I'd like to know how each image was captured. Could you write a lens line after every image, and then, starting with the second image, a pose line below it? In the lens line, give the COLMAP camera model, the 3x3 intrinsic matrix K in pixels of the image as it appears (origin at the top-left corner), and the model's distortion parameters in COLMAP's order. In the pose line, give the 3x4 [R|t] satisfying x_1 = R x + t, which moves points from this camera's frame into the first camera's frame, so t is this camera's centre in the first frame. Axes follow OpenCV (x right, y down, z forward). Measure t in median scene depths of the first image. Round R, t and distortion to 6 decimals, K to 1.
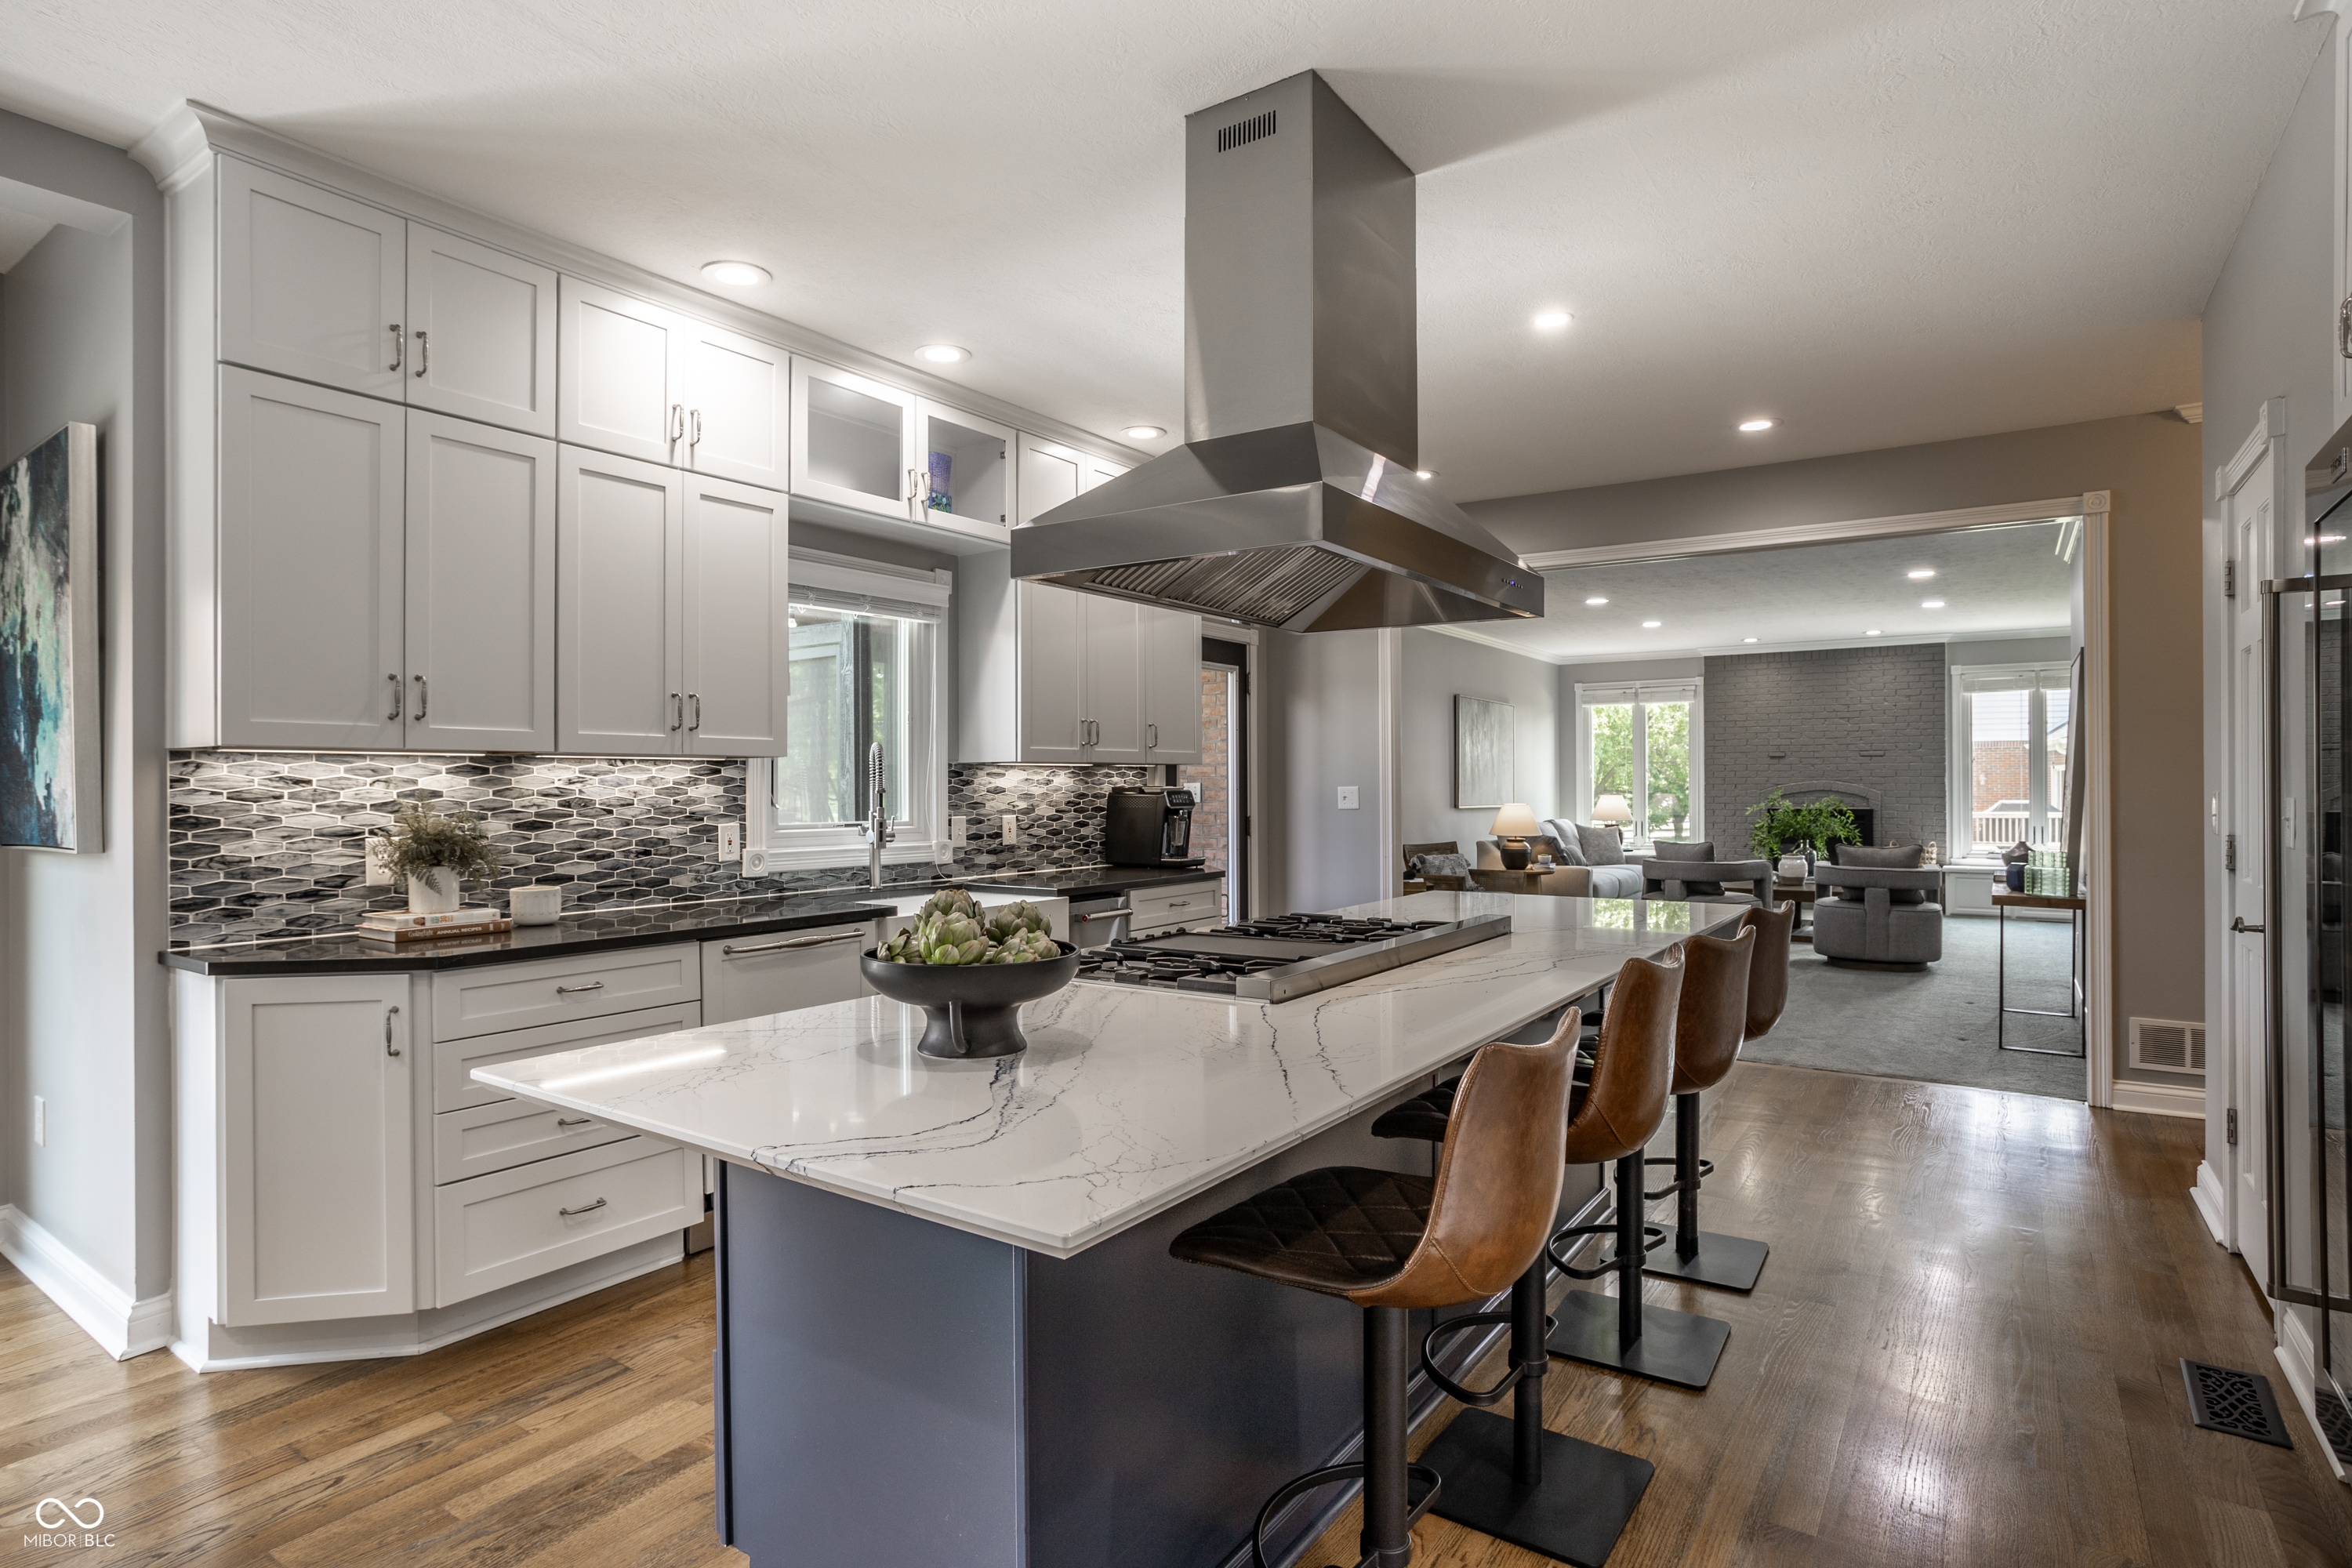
lens RADIAL K [[1218.3, 0, 1176.0], [0, 1218.3, 784.0], [0, 0, 1]] dist [-0.002821, -0.000034]
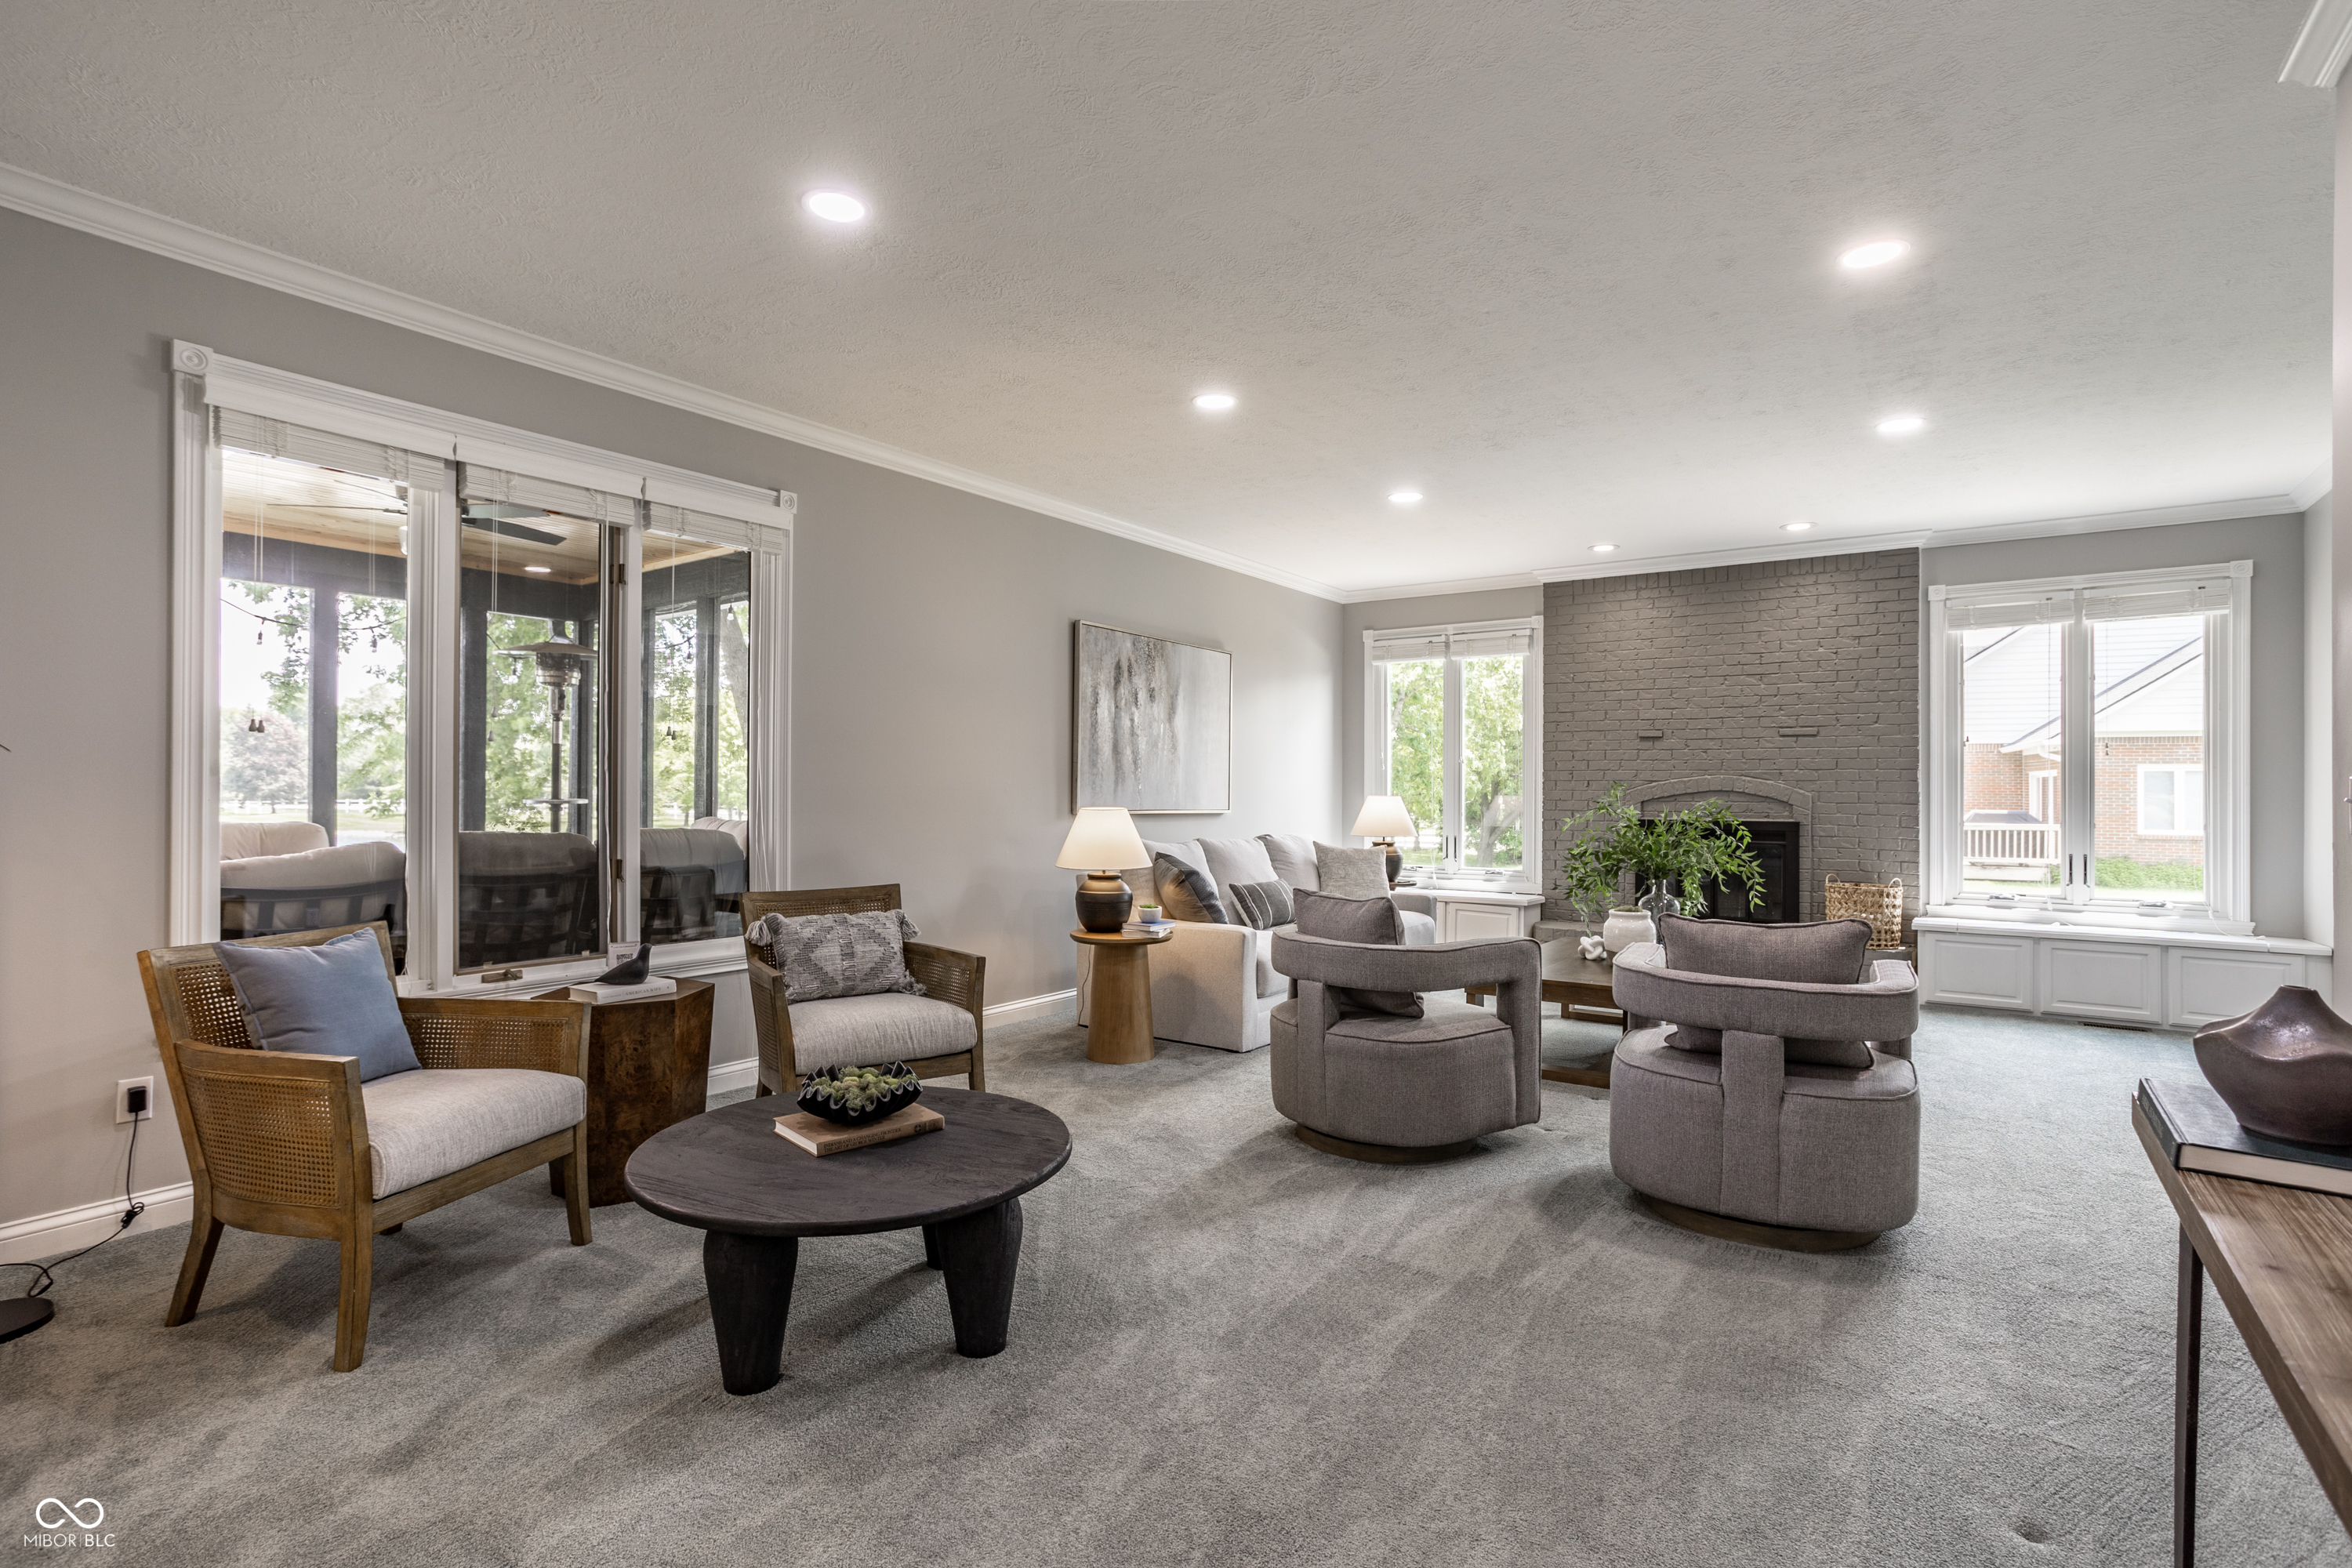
lens RADIAL K [[1133.4, 0, 1176.0], [0, 1133.4, 784.0], [0, 0, 1]] dist [-0.001983, 0.001042]
pose [[0.999907, 0.009426, -0.009847, 0.274670], [-0.009456, 0.999951, -0.002942, 0.006364], [0.009819, 0.003034, 0.999947, 0.442620]]
